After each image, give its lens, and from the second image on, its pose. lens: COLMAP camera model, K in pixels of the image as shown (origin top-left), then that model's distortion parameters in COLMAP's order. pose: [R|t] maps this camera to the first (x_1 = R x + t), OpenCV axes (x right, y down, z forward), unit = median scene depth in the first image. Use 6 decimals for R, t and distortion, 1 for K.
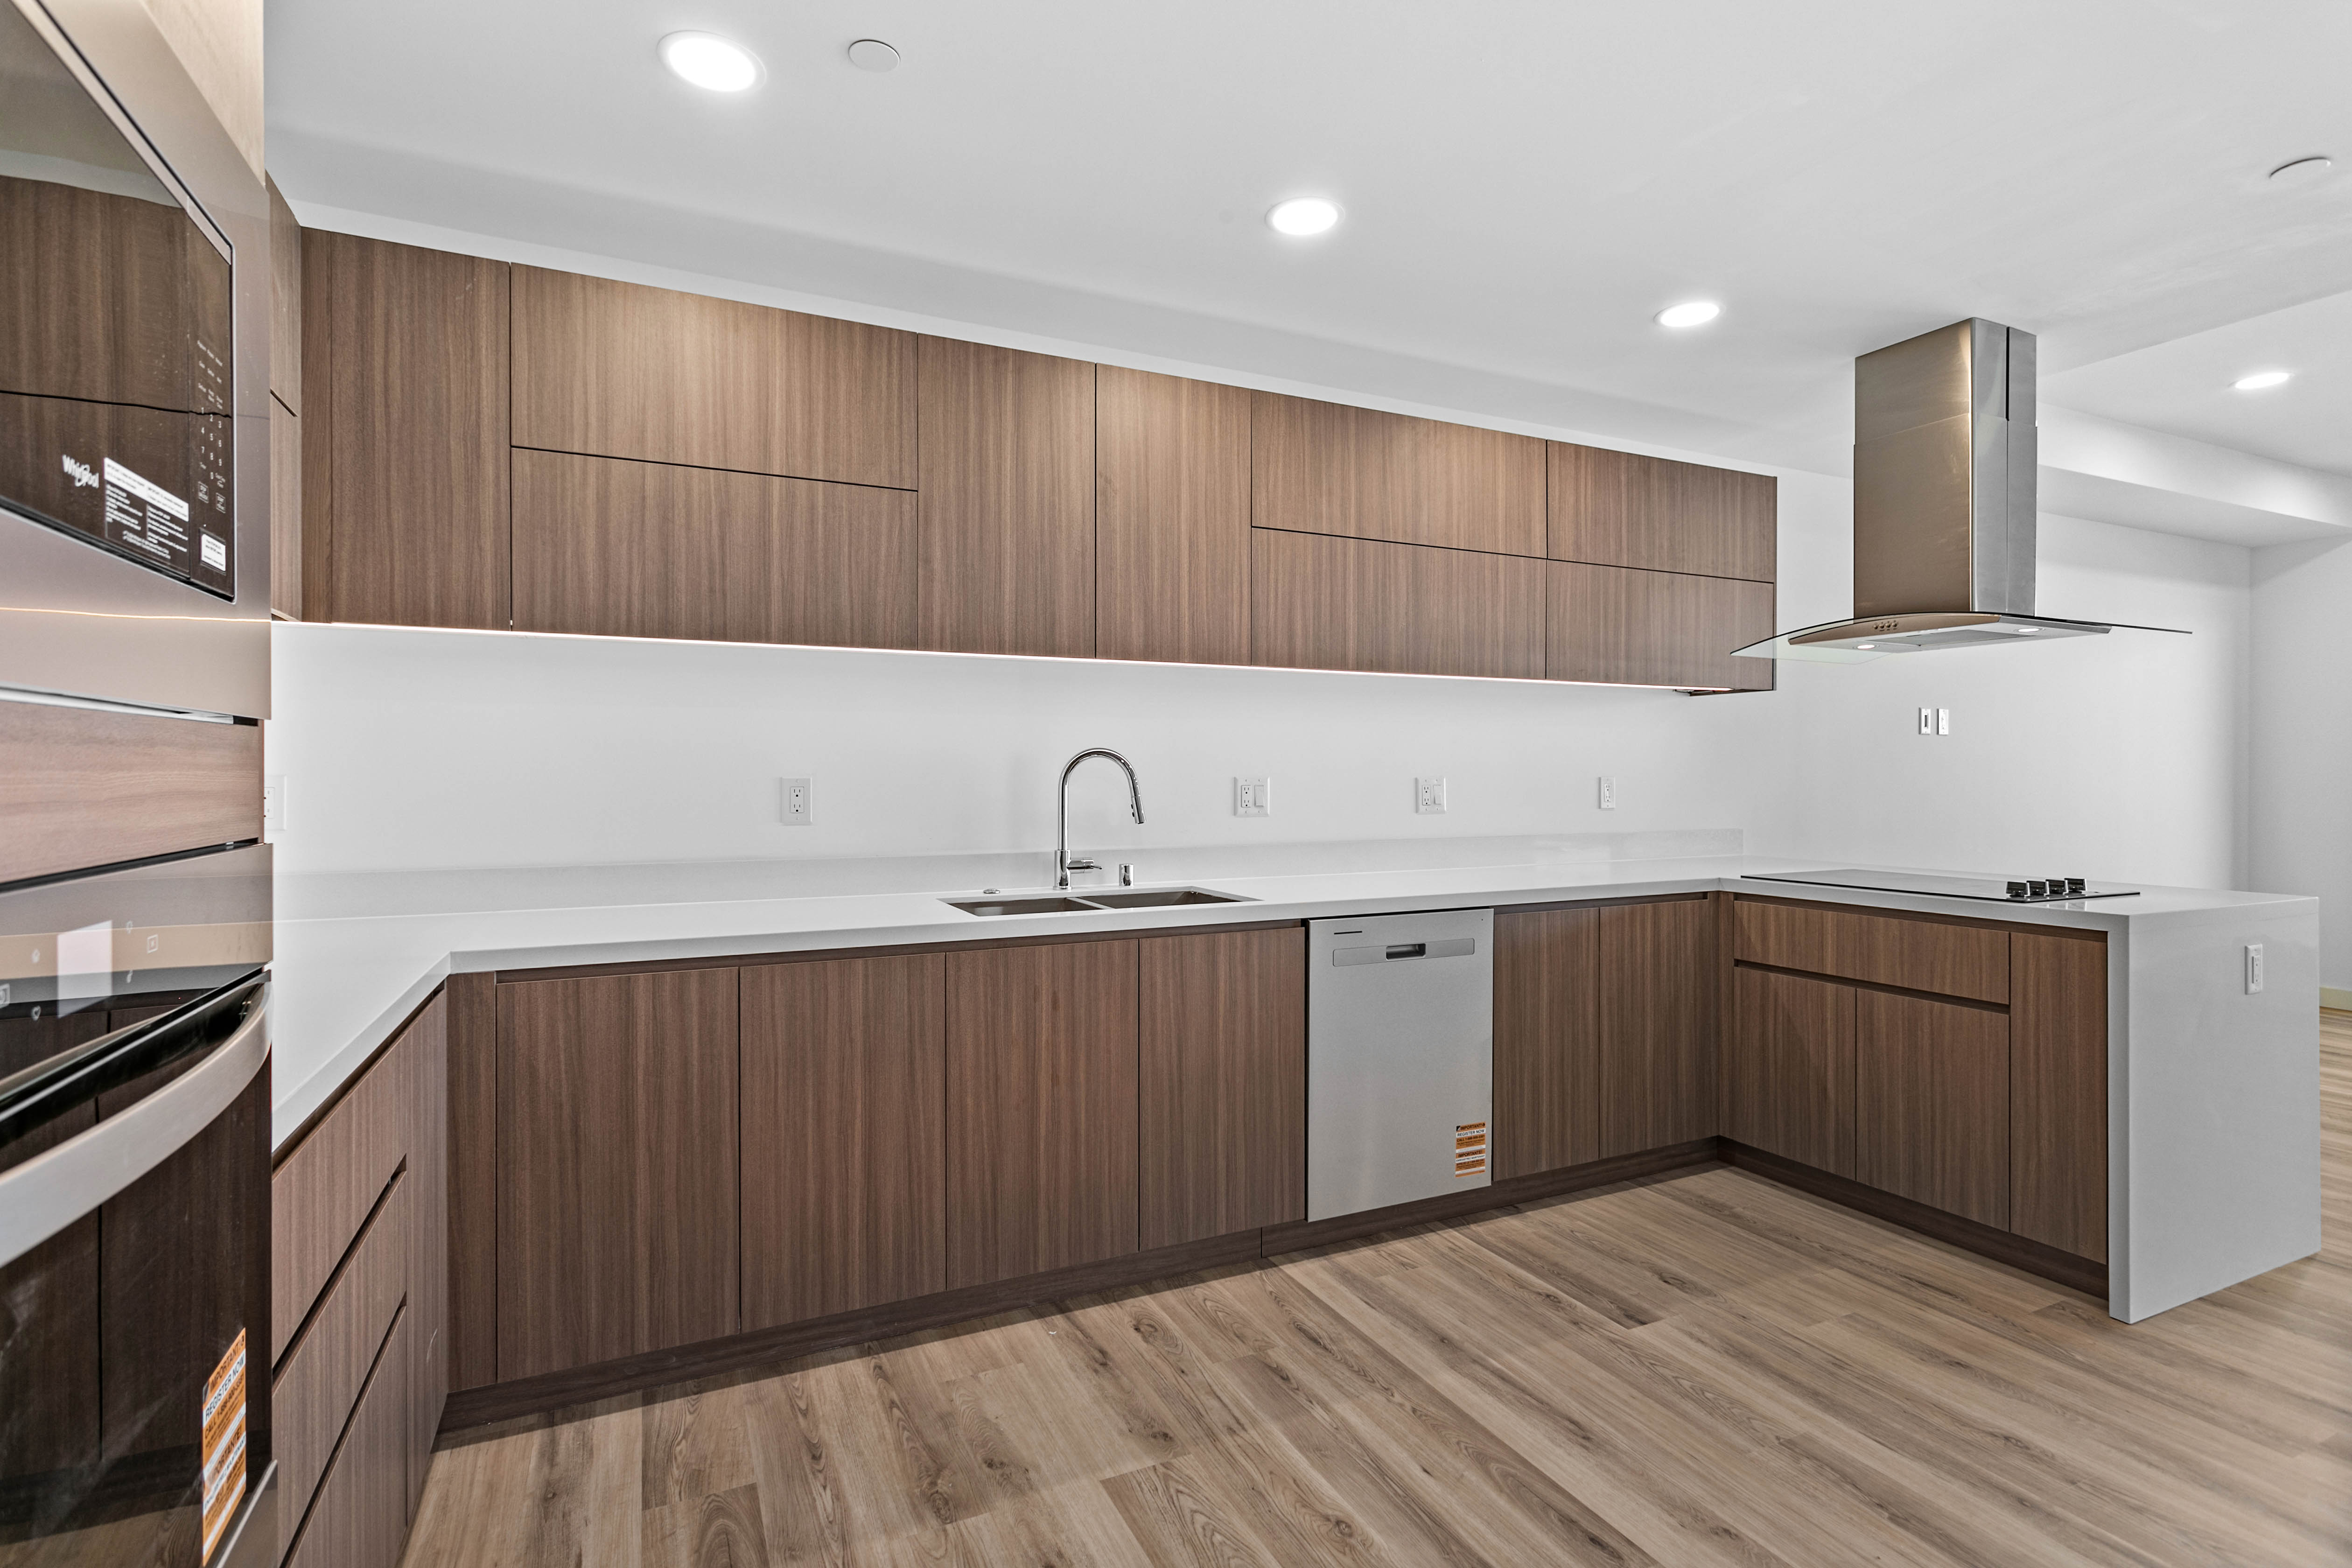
lens RADIAL K [[1116.2, 0, 1180.2], [0, 1116.2, 771.1], [0, 0, 1]] dist [0.002496, -0.000302]
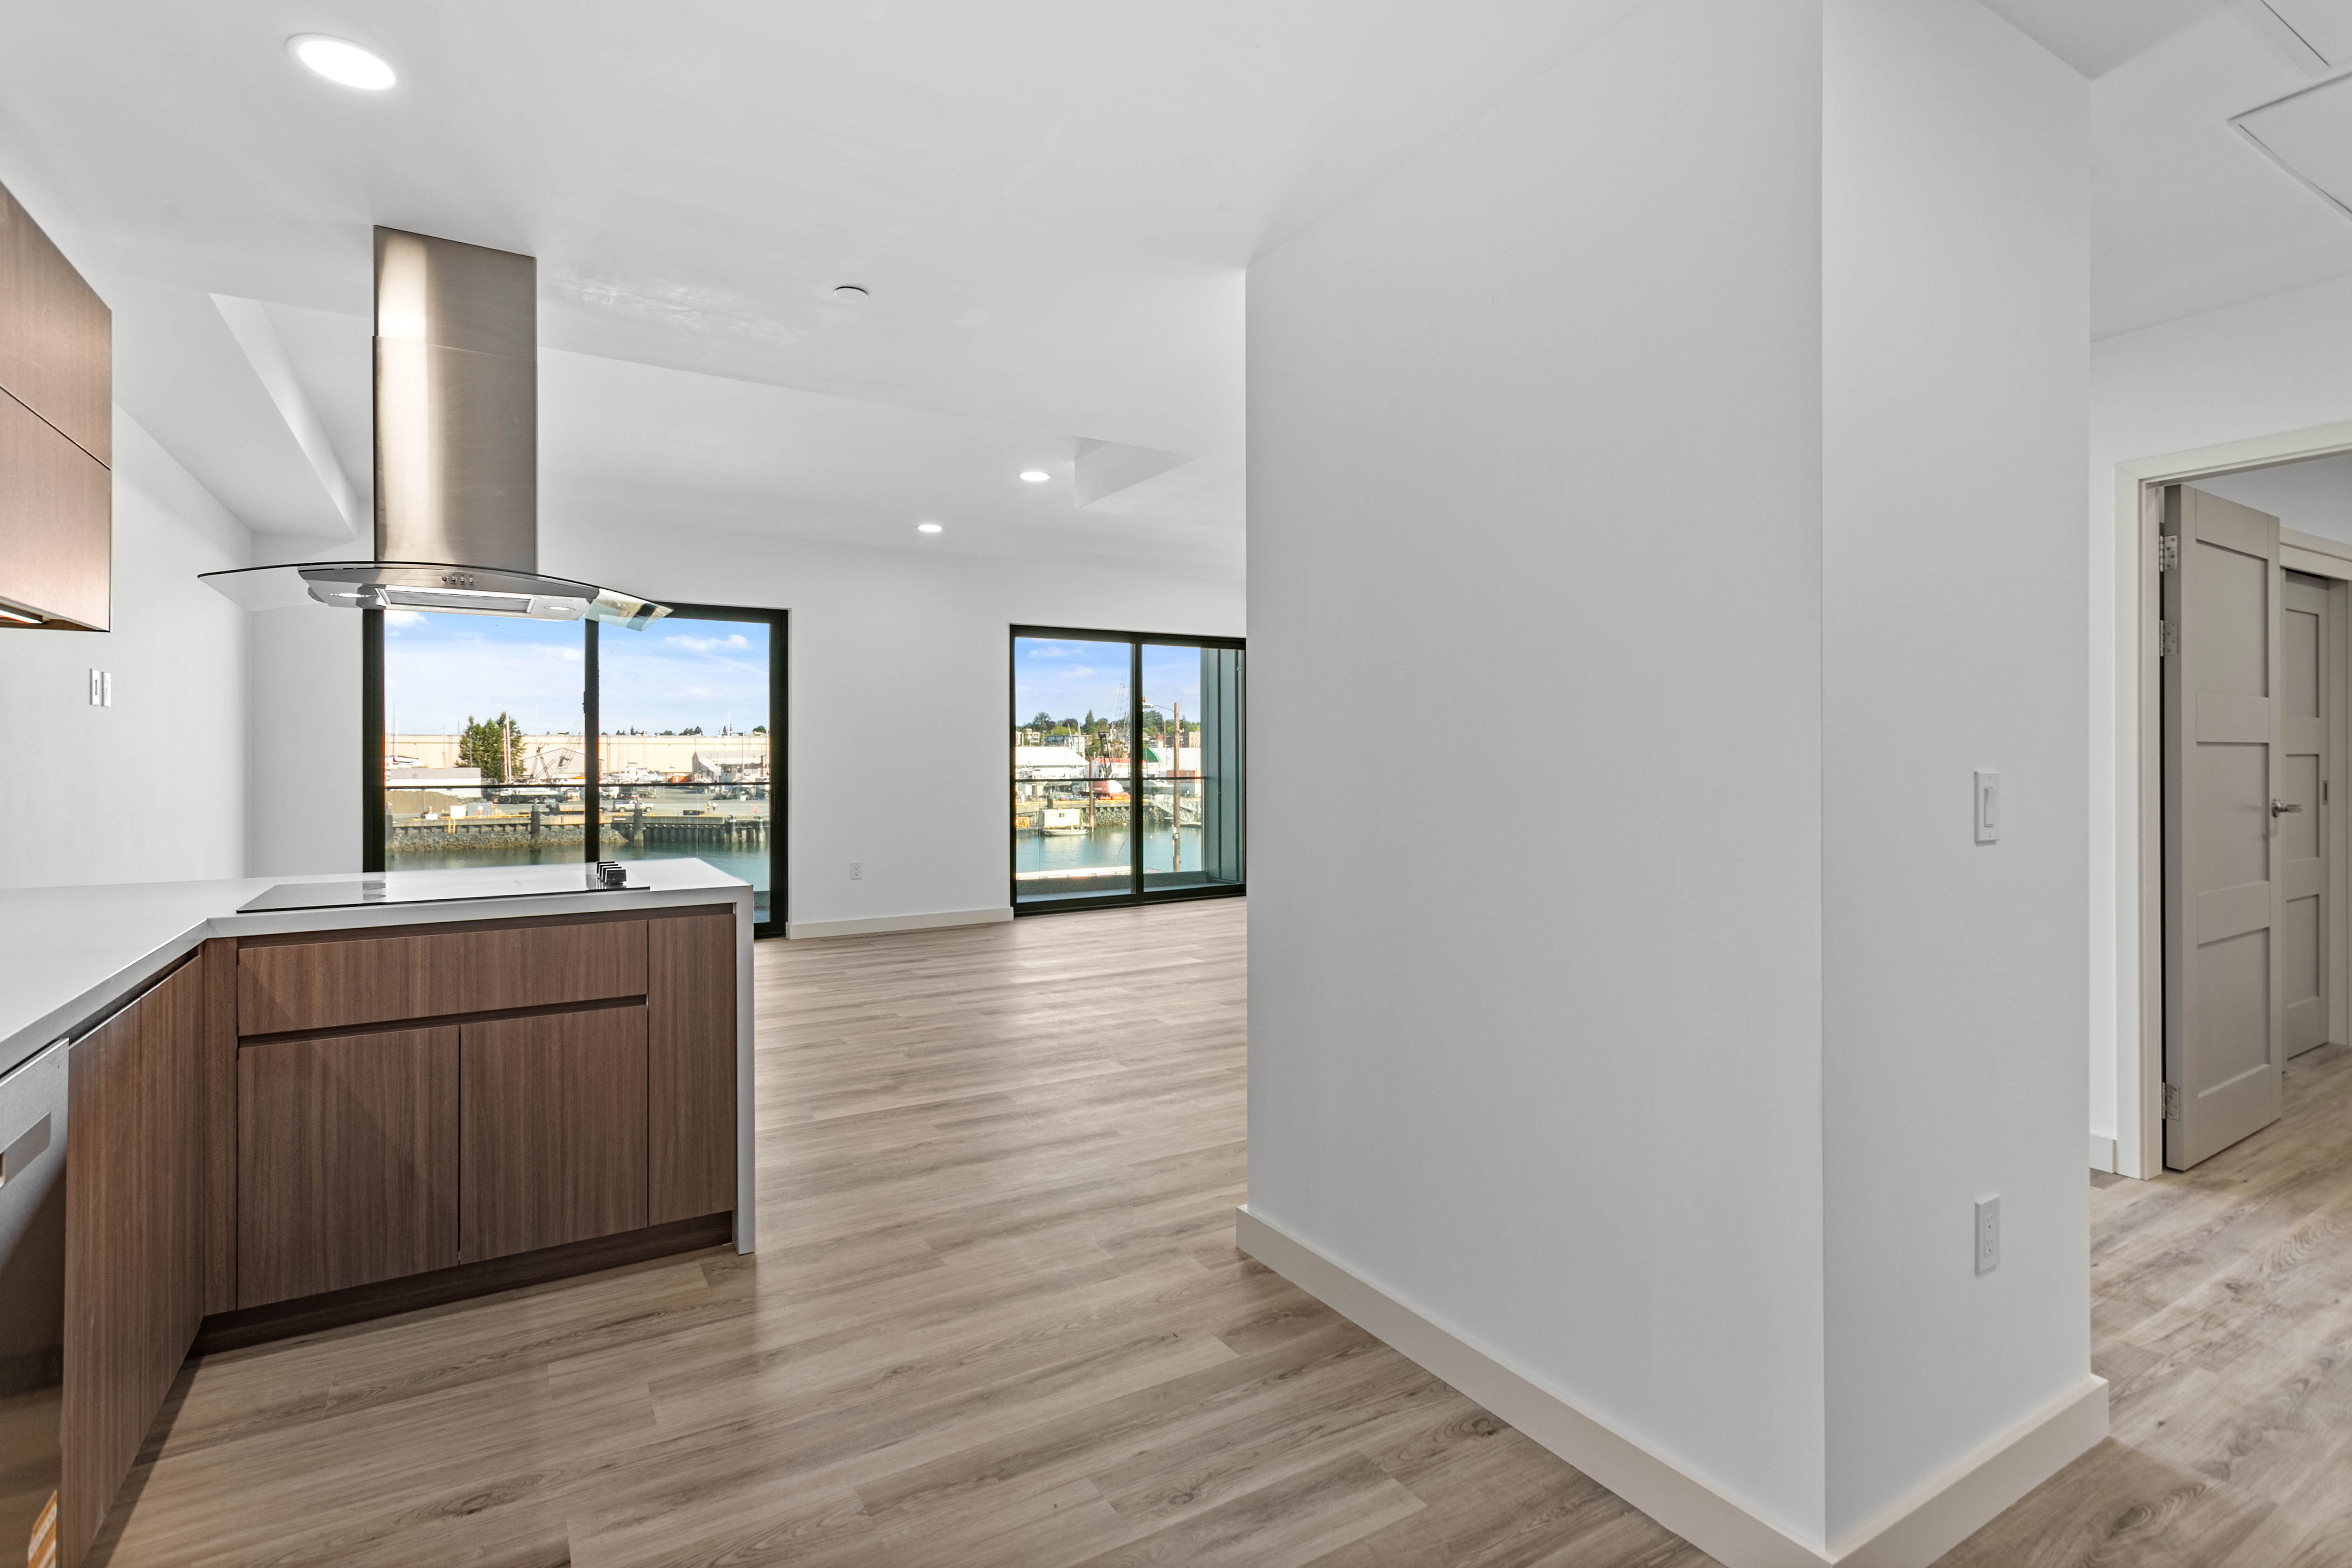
lens RADIAL K [[1116.2, 0, 1174.3], [0, 1116.2, 755.0], [0, 0, 1]] dist [0.002496, -0.000302]
pose [[-0.100864, 0.001253, 0.994899, -0.273680], [-0.002499, 0.999996, -0.001513, 0.000046], [-0.994897, -0.002639, -0.100860, 0.631930]]
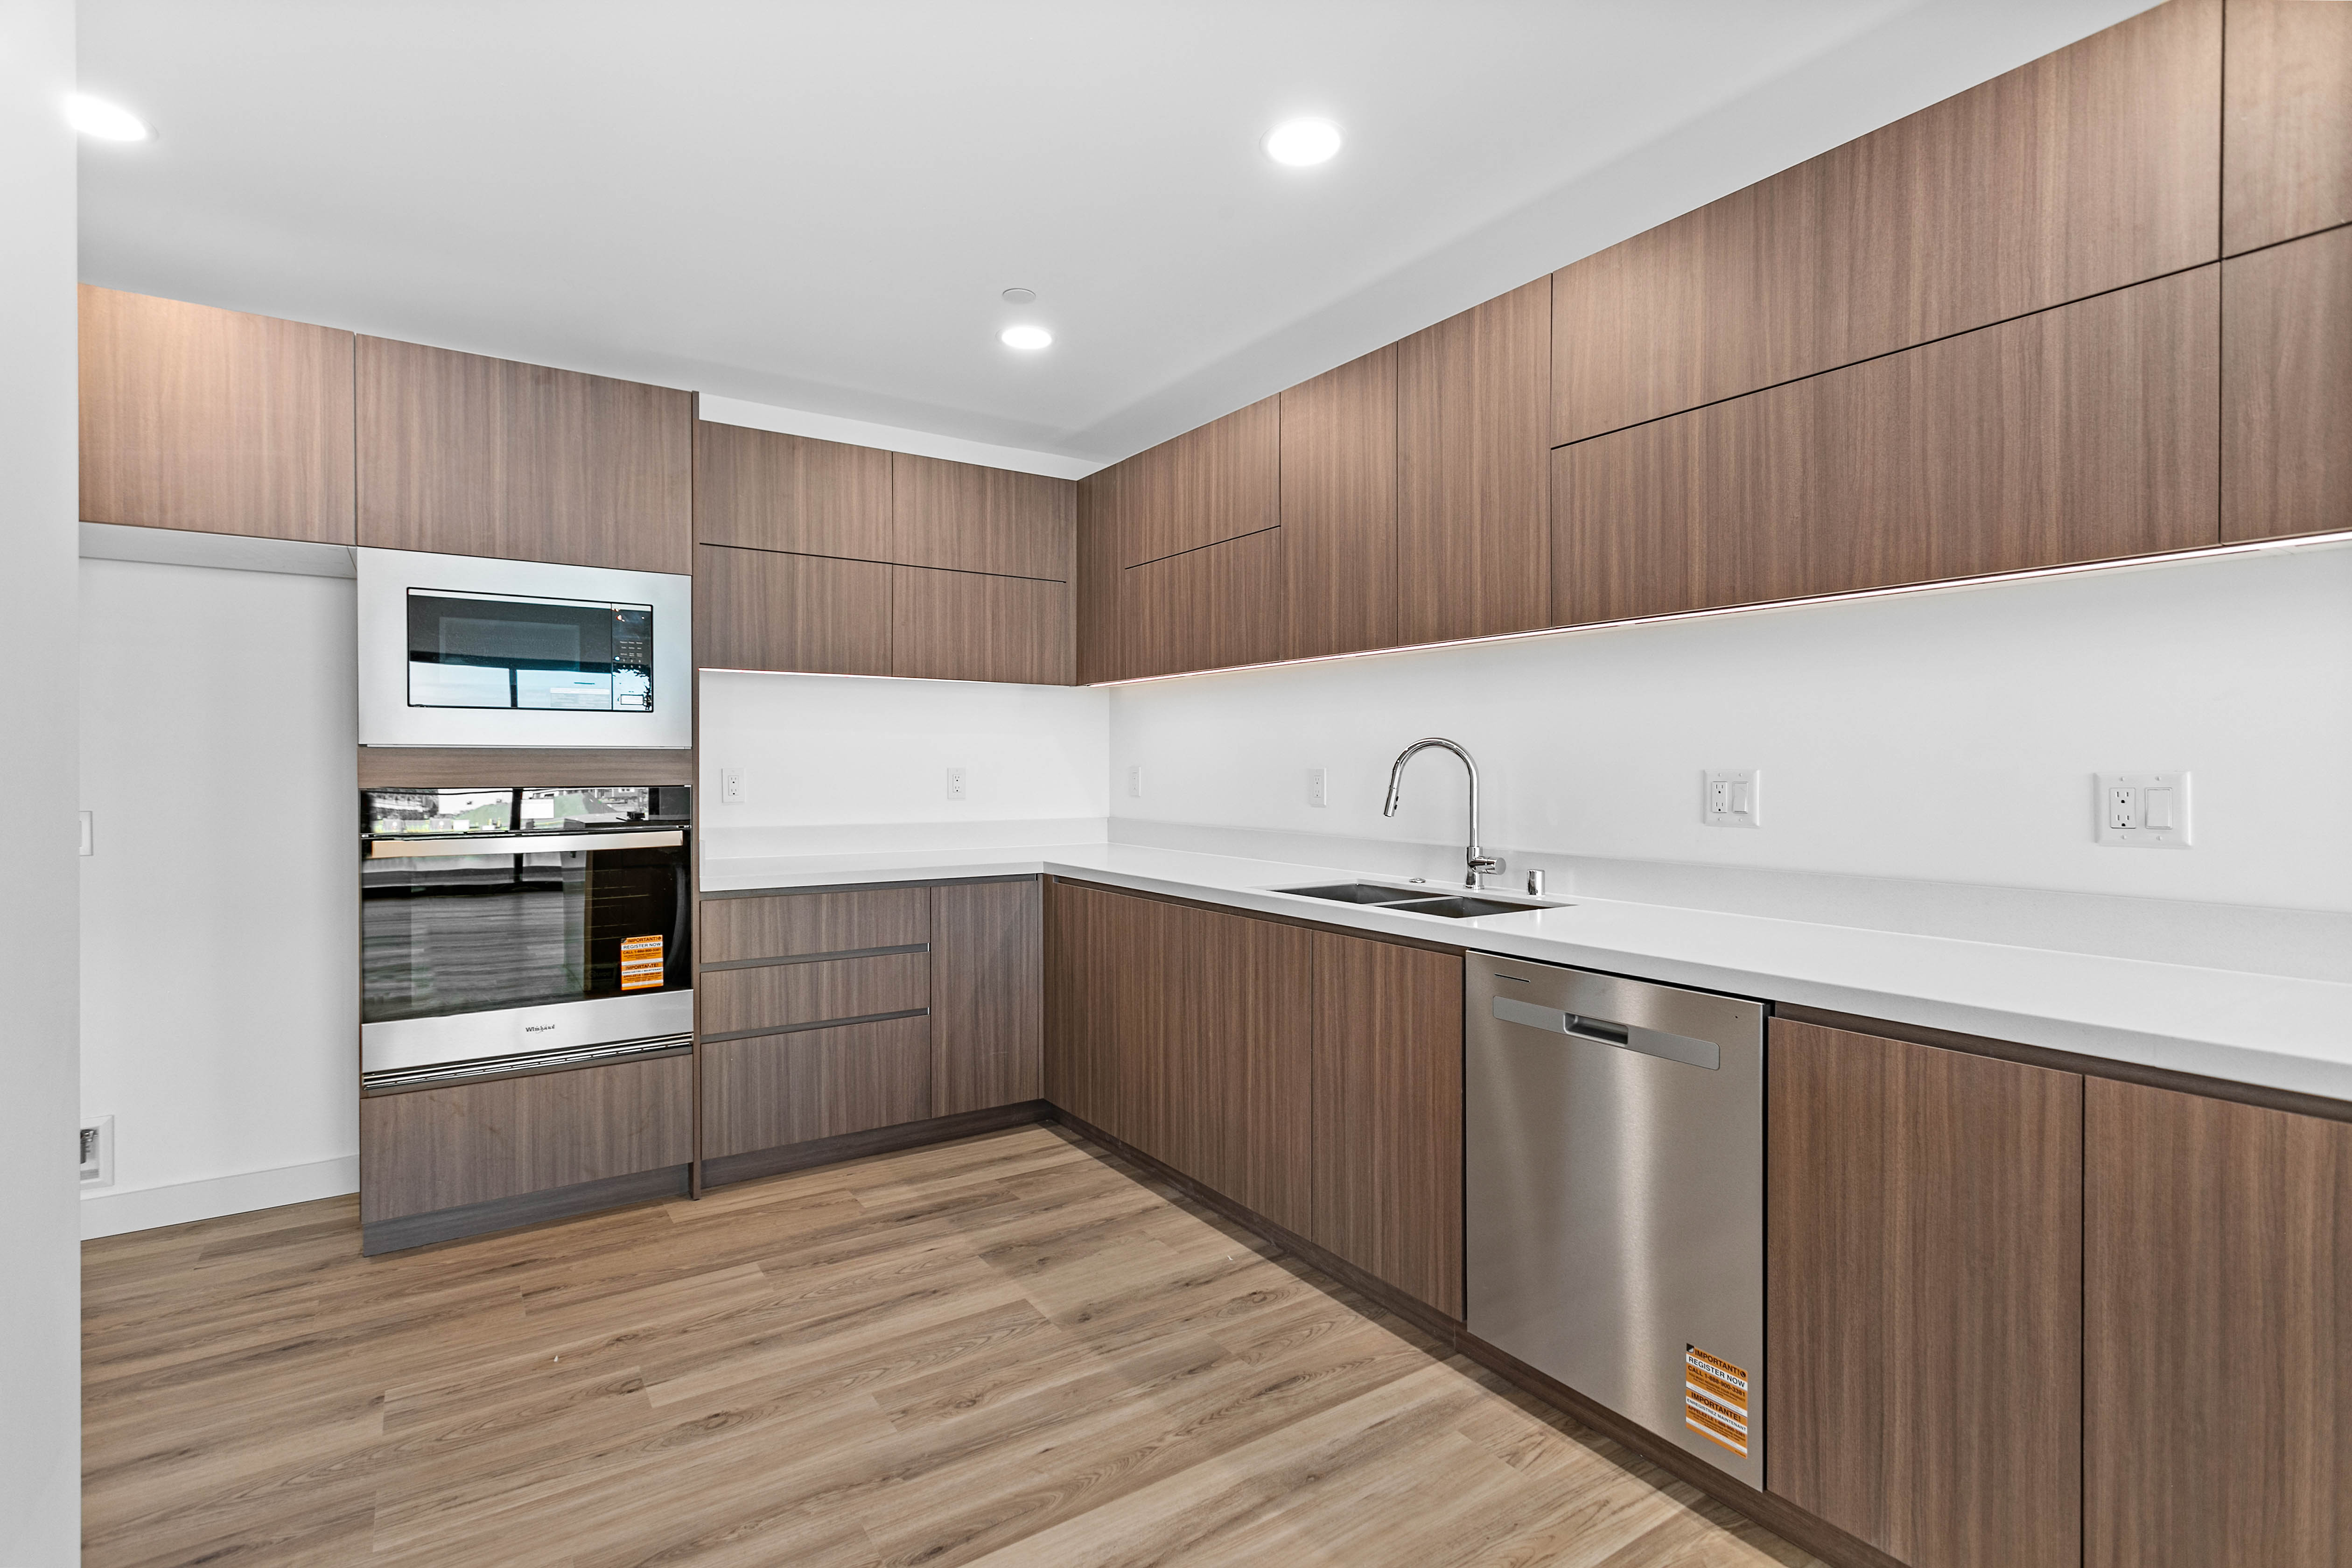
lens RADIAL K [[1116.2, 0, 1163.7], [0, 1116.2, 769.8], [0, 0, 1]] dist [0.002496, -0.000302]
pose [[0.135915, 0.004017, -0.990712, 0.881458], [0.002061, 0.999988, 0.004337, 0.001368], [0.990718, -0.002631, 0.135906, 0.688284]]
